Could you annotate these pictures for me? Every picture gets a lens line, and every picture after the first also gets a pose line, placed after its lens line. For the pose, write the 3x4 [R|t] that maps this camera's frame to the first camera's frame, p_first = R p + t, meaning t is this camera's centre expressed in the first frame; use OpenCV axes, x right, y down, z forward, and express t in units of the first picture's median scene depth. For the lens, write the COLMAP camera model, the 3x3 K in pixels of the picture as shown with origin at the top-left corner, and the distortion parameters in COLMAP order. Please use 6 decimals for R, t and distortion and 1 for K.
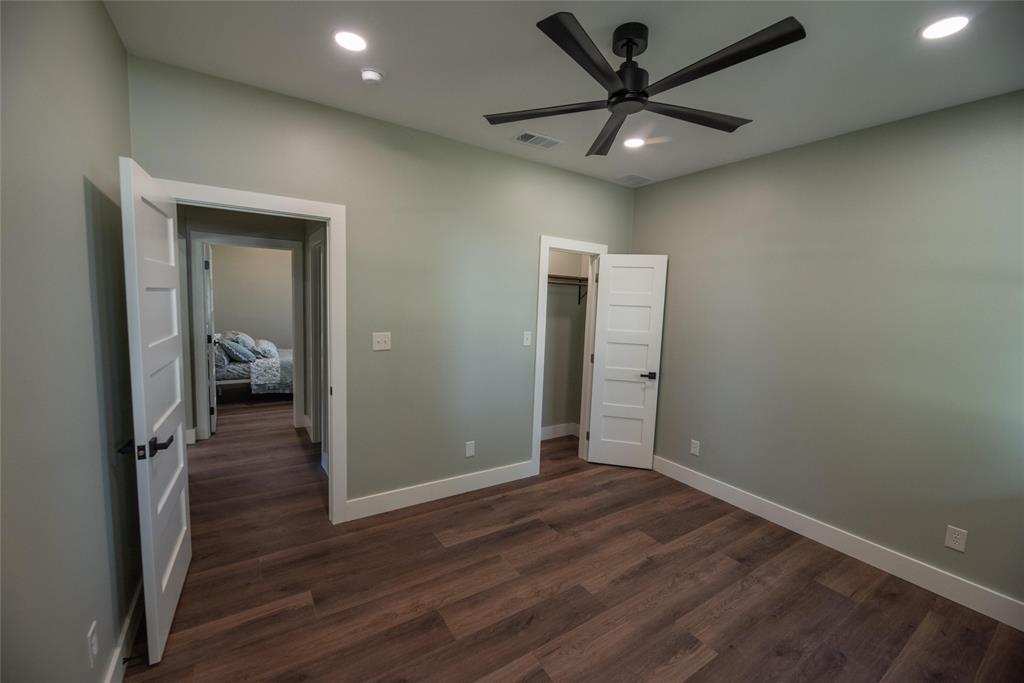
lens RADIAL K [[415.6, 0, 511.9], [0, 415.6, 345.8], [0, 0, 1]] dist [-0.006587, -0.000948]
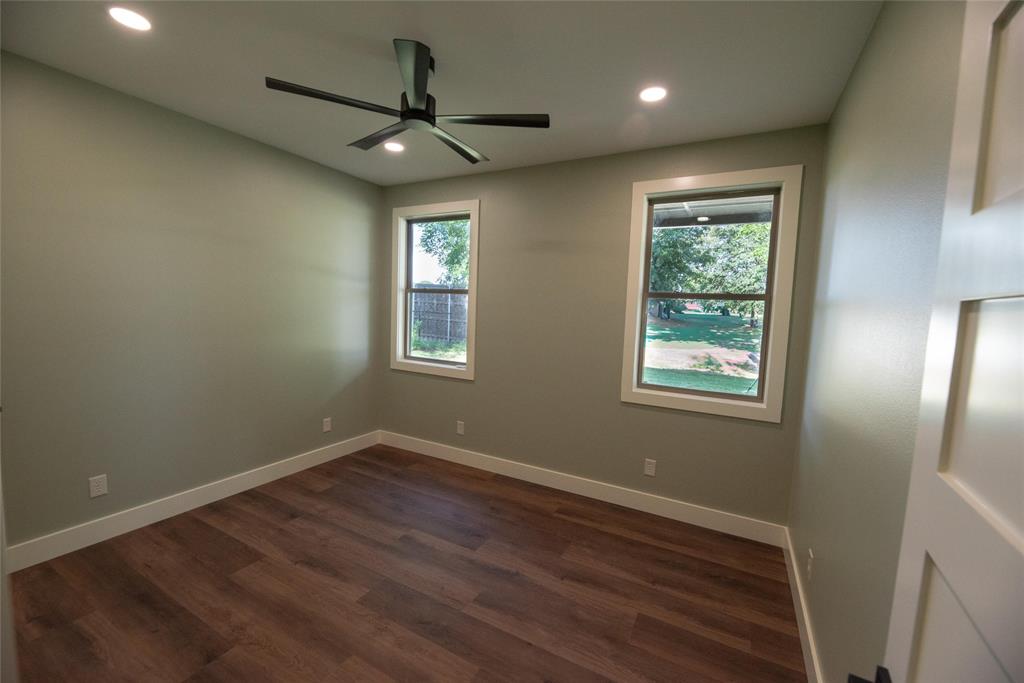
lens RADIAL K [[415.6, 0, 512.5], [0, 415.6, 344.8], [0, 0, 1]] dist [-0.006587, -0.000948]
pose [[-0.486678, -0.133152, 0.863374, -0.672227], [0.036637, 0.984335, 0.172459, -0.119177], [-0.872813, 0.115563, -0.474176, 0.998099]]
